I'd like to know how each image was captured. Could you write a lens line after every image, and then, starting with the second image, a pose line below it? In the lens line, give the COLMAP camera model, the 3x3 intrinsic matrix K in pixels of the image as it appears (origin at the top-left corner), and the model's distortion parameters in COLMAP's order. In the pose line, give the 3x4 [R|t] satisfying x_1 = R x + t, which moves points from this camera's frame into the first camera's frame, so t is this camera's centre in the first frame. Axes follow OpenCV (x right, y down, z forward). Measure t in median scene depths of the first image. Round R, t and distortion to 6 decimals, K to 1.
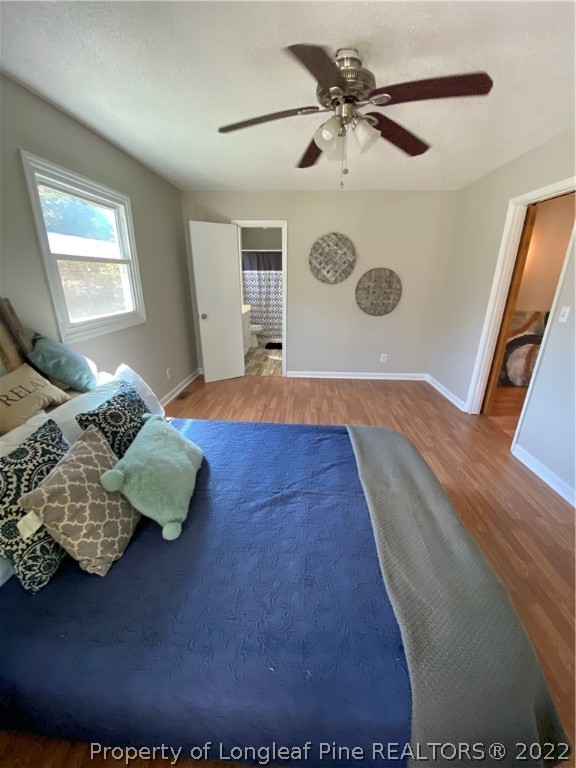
lens RADIAL K [[311.4, 0, 286.6], [0, 311.4, 385.2], [0, 0, 1]] dist [-0.022270, -0.003110]
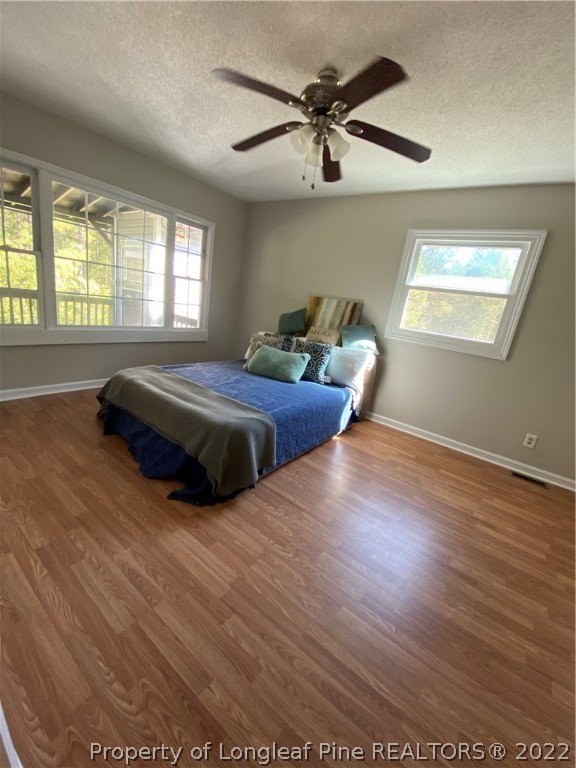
lens RADIAL K [[311.4, 0, 284.8], [0, 311.4, 382.4], [0, 0, 1]] dist [-0.022270, -0.003110]
pose [[-0.545770, 0.138436, -0.826420, 0.722723], [-0.408763, 0.816962, 0.406800, -0.283712], [0.731470, 0.559829, -0.389286, 1.015572]]
